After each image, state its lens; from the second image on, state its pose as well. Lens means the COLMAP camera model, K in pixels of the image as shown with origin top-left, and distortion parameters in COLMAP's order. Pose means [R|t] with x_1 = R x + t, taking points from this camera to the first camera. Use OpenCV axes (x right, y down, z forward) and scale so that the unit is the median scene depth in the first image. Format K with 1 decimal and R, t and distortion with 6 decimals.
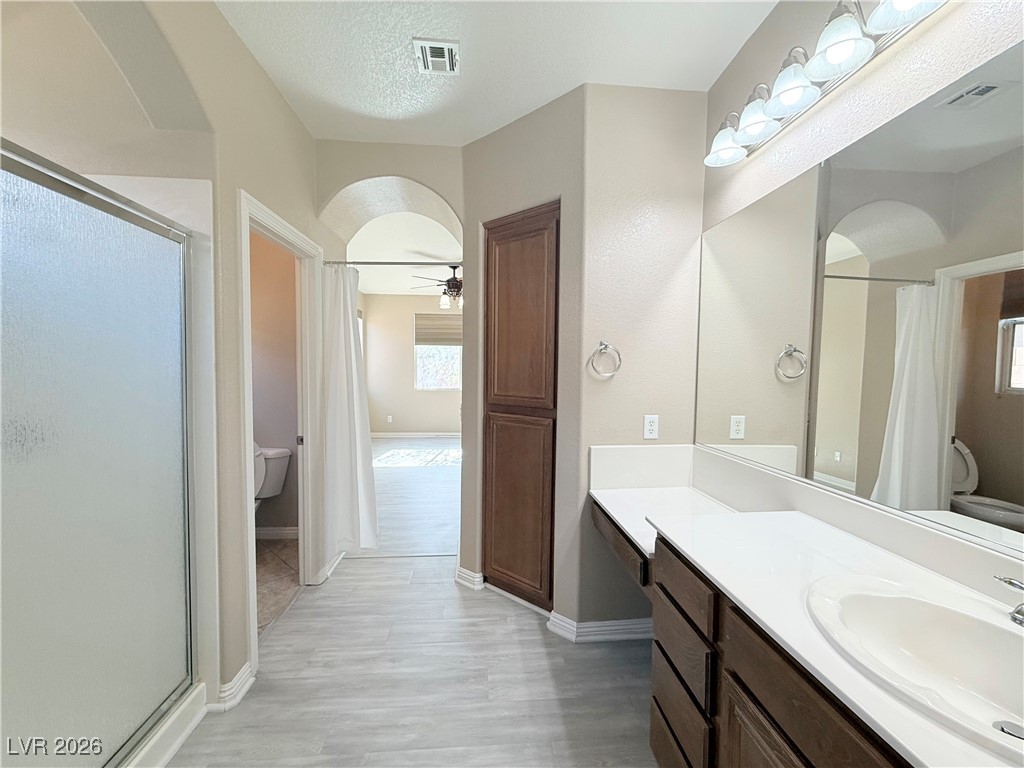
lens RADIAL K [[405.5, 0, 513.7], [0, 405.5, 382.6], [0, 0, 1]] dist [-0.002129, -0.000048]
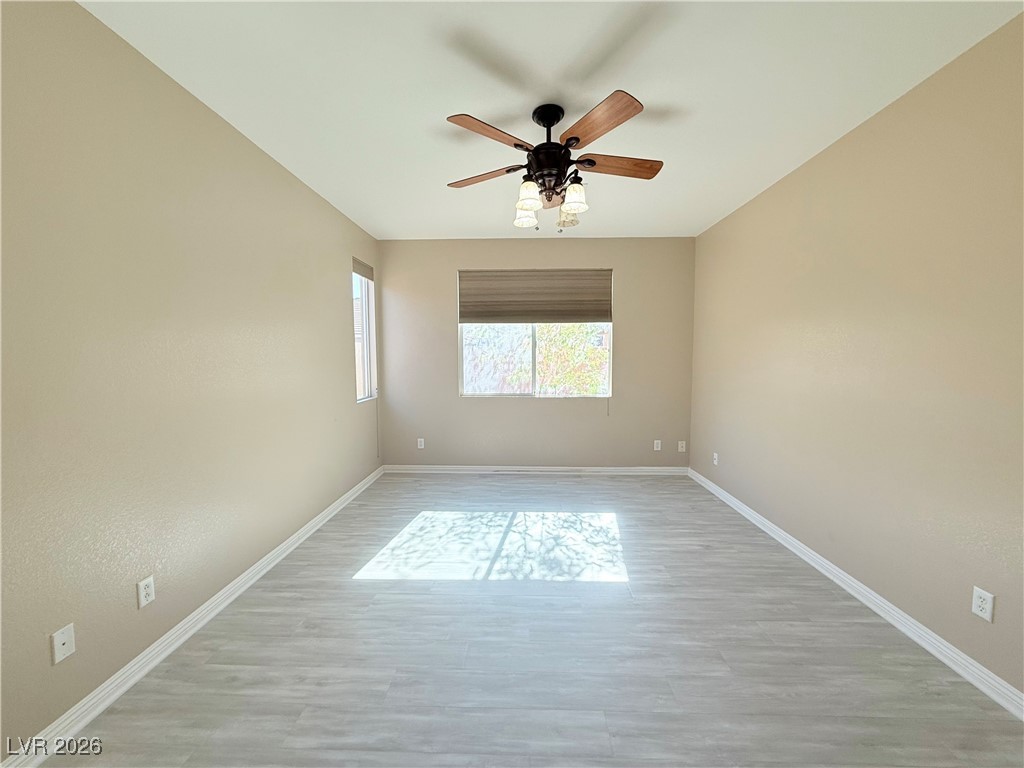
lens RADIAL K [[405.5, 0, 511.0], [0, 405.5, 385.3], [0, 0, 1]] dist [-0.002129, -0.000048]
pose [[0.993142, -0.010867, -0.116405, -0.096507], [0.014019, 0.999556, 0.026298, -0.014742], [0.116068, -0.027750, 0.992854, 0.397905]]
